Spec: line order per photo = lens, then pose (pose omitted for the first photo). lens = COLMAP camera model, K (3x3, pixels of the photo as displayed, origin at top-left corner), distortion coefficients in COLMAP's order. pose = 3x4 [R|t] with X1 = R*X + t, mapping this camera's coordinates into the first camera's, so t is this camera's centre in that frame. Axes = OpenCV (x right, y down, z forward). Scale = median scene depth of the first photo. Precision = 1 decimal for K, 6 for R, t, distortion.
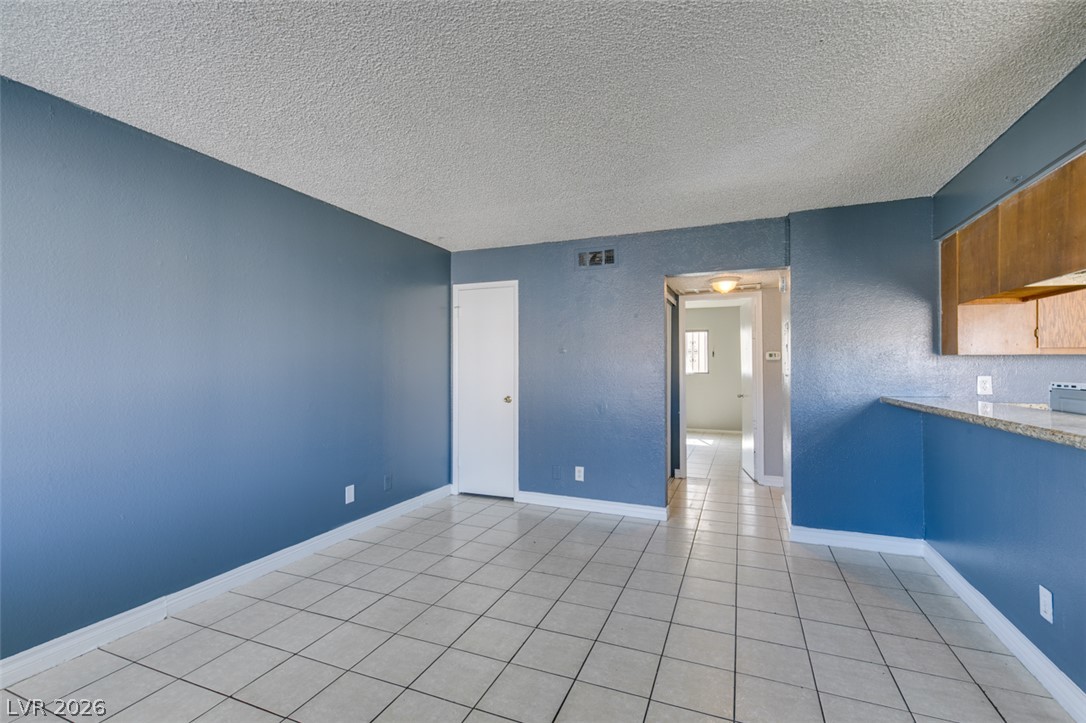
lens RADIAL K [[486.0, 0, 543.3], [0, 486.0, 359.7], [0, 0, 1]] dist [0.004344, -0.000873]
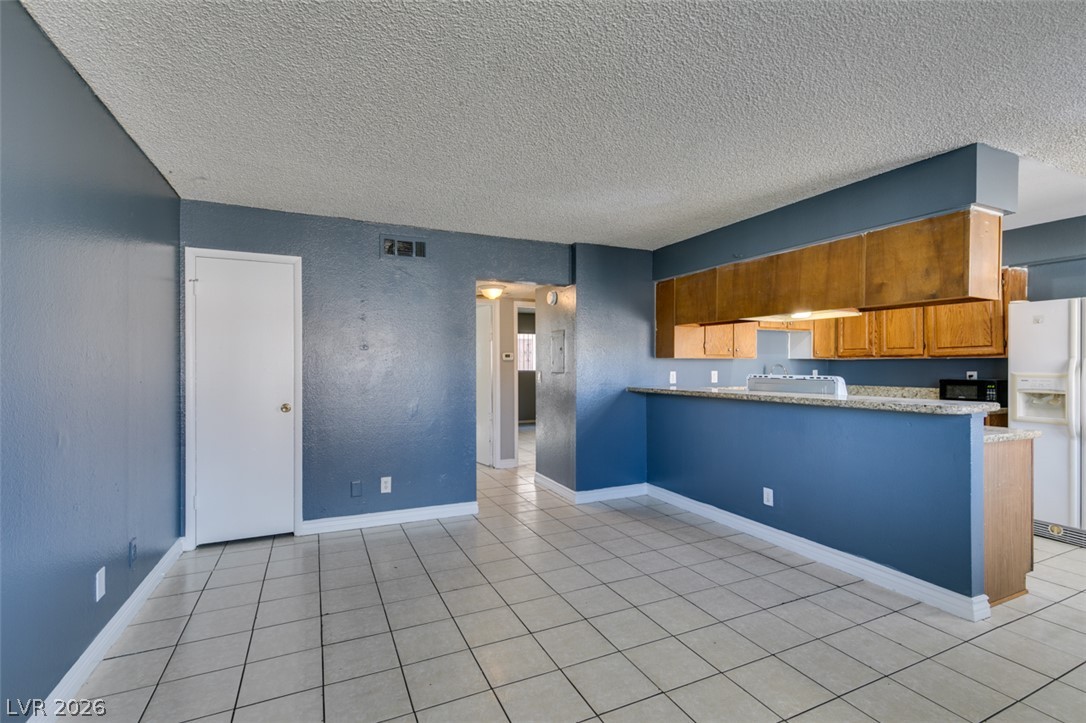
lens RADIAL K [[488.2, 0, 541.0], [0, 488.2, 364.7], [0, 0, 1]] dist [0.004189, -0.000537]
pose [[0.679057, 0.000266, 0.734085, -0.514520], [-0.009661, 0.999917, 0.008574, 0.001817], [-0.734022, -0.012914, 0.679003, 0.231575]]
